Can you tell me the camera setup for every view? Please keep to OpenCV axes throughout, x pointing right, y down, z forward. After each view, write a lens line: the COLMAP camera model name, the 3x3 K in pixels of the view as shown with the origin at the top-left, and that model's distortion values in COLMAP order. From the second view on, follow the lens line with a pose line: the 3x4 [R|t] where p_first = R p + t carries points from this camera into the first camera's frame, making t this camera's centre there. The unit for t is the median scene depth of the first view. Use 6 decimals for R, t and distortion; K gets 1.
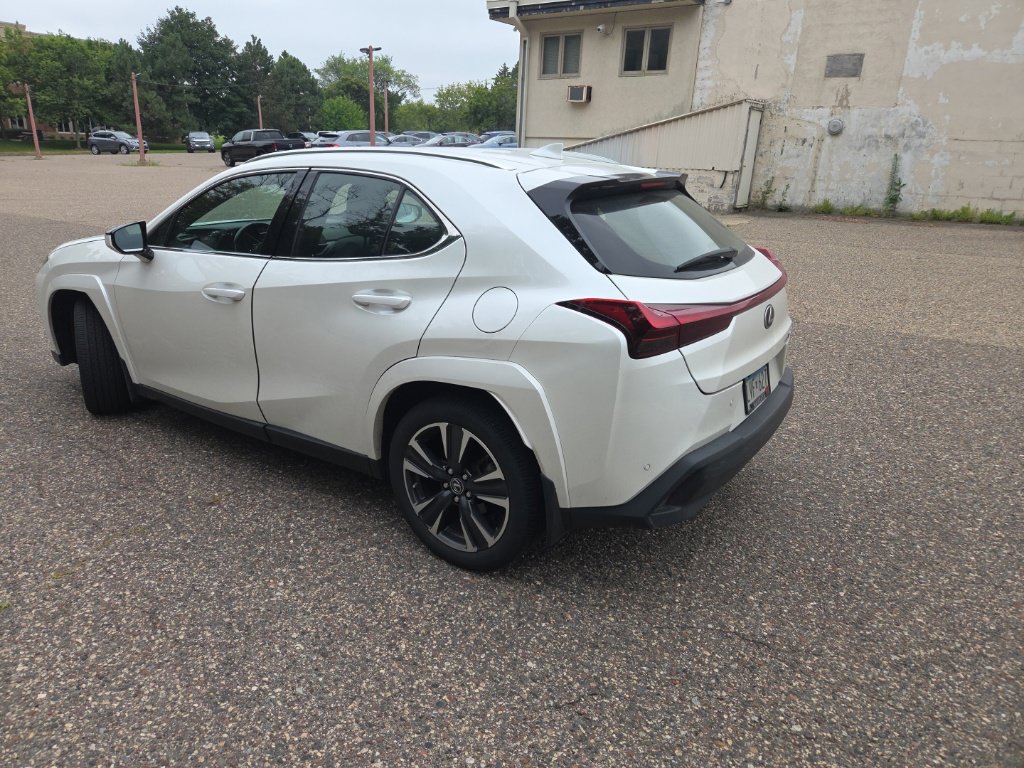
lens RADIAL K [[677.3, 0, 505.3], [0, 677.3, 372.7], [0, 0, 1]] dist [0.071326, -0.056136]
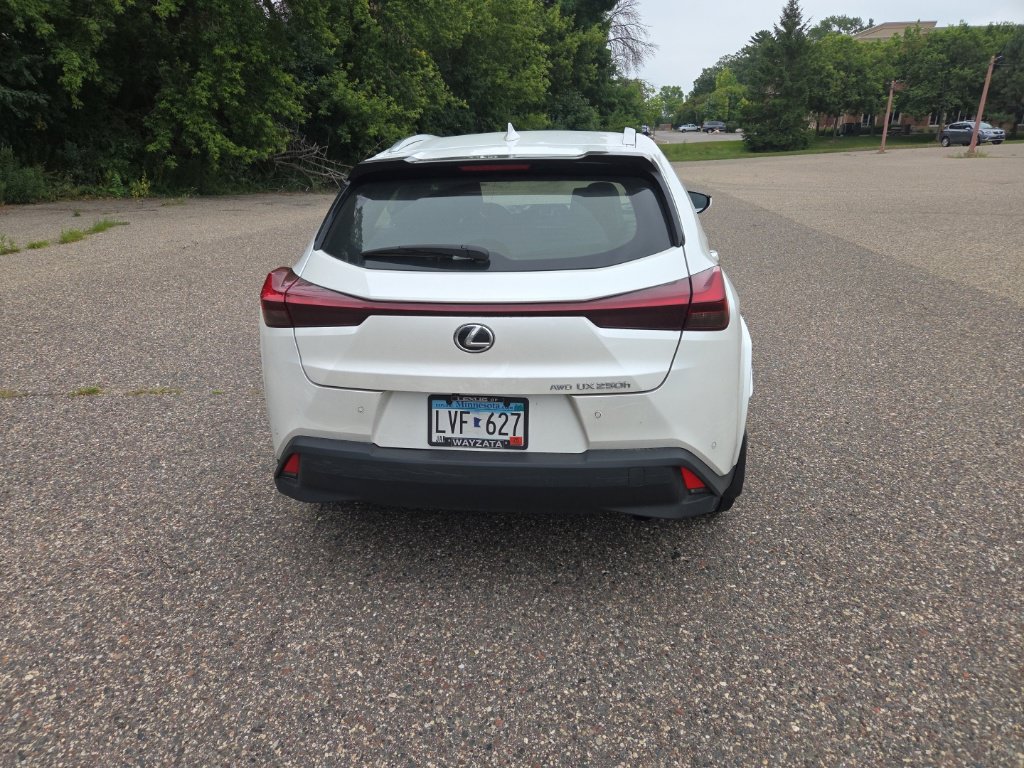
lens RADIAL K [[683.6, 0, 507.9], [0, 683.6, 377.1], [0, 0, 1]] dist [0.071058, -0.054015]
pose [[0.457512, 0.259765, -0.850415, 0.183595], [-0.249937, 0.955388, 0.157366, -0.029186], [0.853355, 0.140554, 0.502026, 0.109228]]
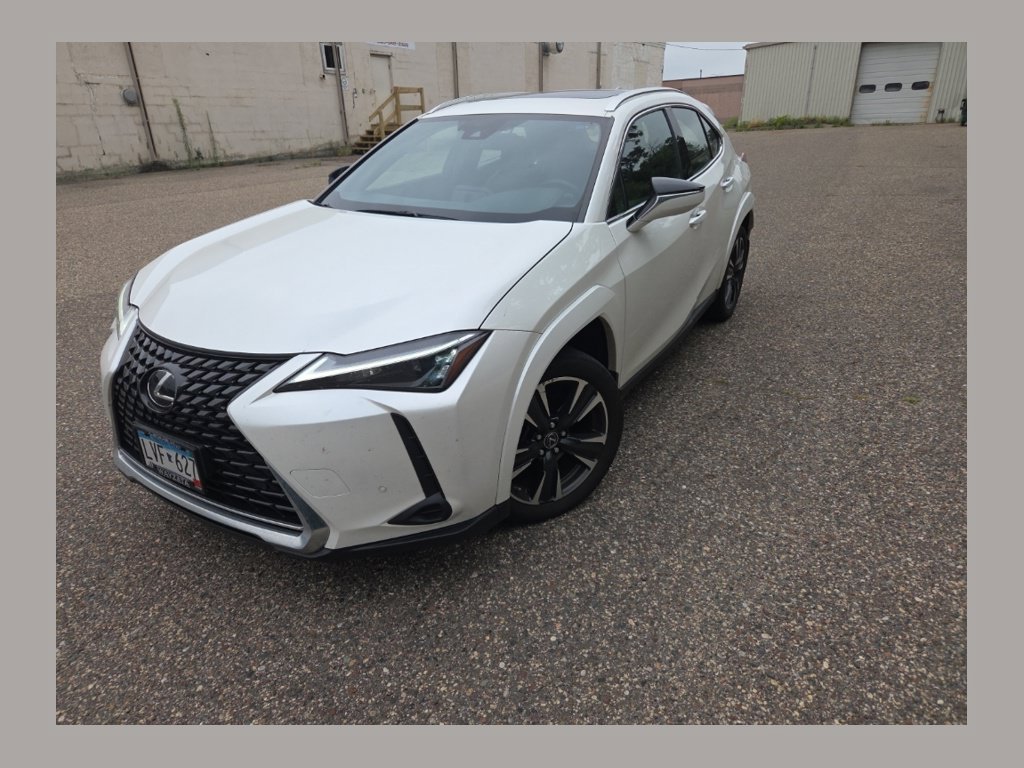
lens RADIAL K [[595.1, 0, 497.1], [0, 595.1, 384.3], [0, 0, 1]] dist [0.048029, -0.035728]
pose [[-0.039827, -0.428966, 0.902442, -0.283462], [0.333253, 0.845745, 0.416723, -0.082145], [-0.941996, 0.317339, 0.109271, 0.256475]]
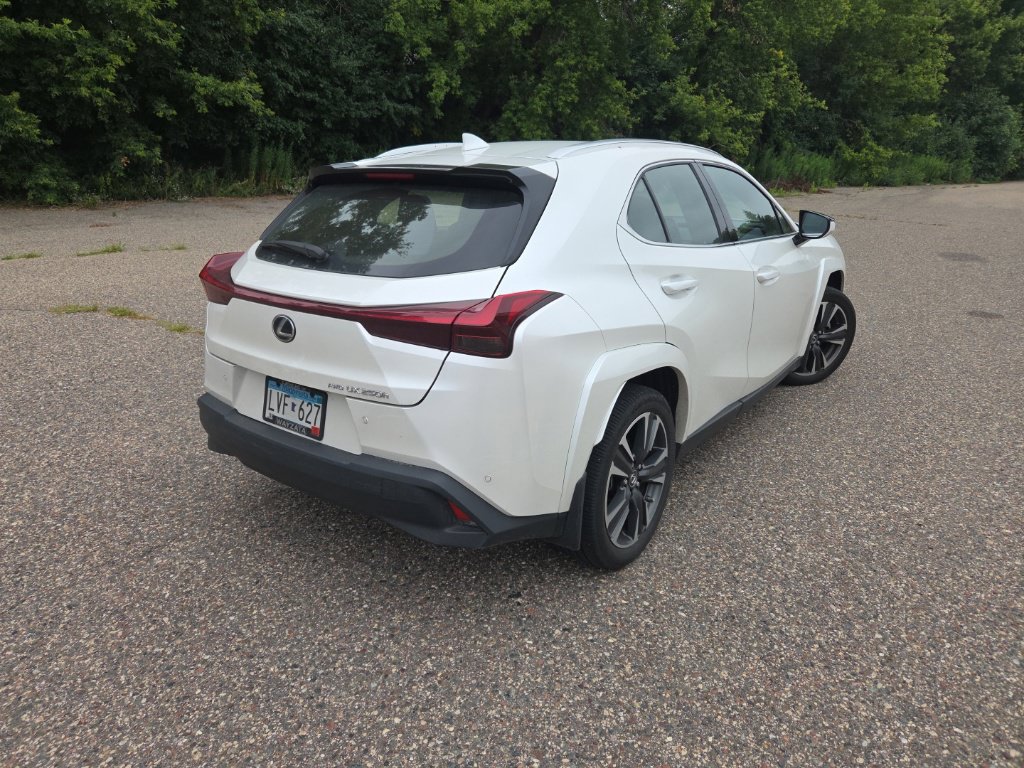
lens RADIAL K [[686.4, 0, 507.7], [0, 686.4, 372.9], [0, 0, 1]] dist [0.065278, -0.049571]
pose [[-0.033457, 0.287464, -0.957207, 0.206975], [-0.309831, 0.907577, 0.283389, -0.061669], [0.950203, 0.306053, 0.058701, 0.208955]]
